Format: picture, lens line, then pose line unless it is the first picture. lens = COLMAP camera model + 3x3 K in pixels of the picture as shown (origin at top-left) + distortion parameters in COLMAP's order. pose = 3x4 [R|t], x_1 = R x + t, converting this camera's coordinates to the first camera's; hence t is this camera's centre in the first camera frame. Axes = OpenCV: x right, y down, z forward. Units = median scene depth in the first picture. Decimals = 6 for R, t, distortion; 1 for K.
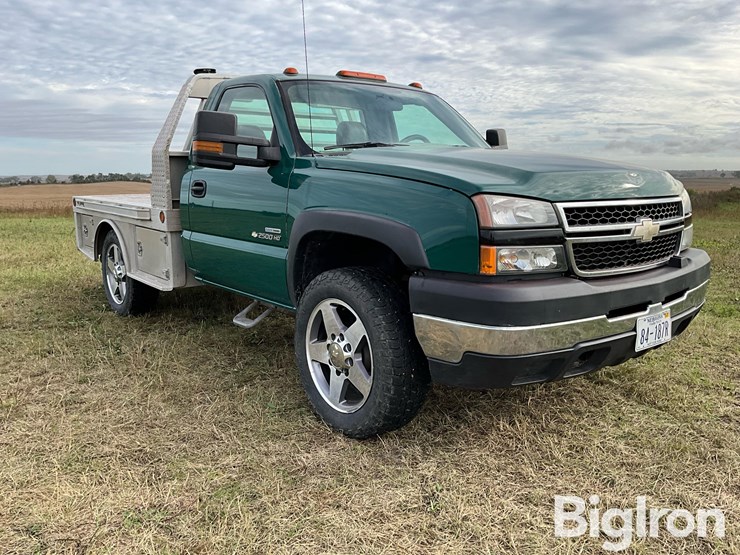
lens RADIAL K [[619.4, 0, 372.4], [0, 619.4, 275.8], [0, 0, 1]] dist [0.054457, -0.092061]
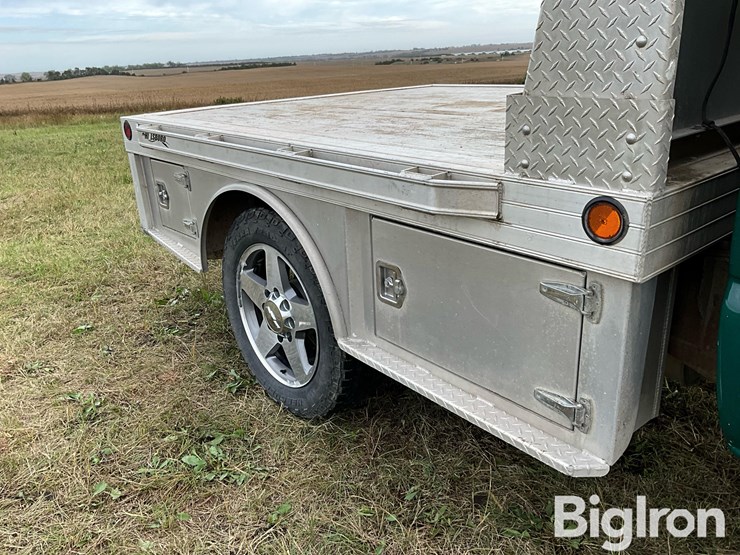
lens RADIAL K [[619.4, 0, 360.3], [0, 619.4, 270.6], [0, 0, 1]] dist [0.054457, -0.092061]
pose [[0.998745, -0.048725, -0.011593, -0.477275], [0.049993, 0.983873, 0.171741, -0.135523], [0.003038, -0.172105, 0.985074, 0.827357]]
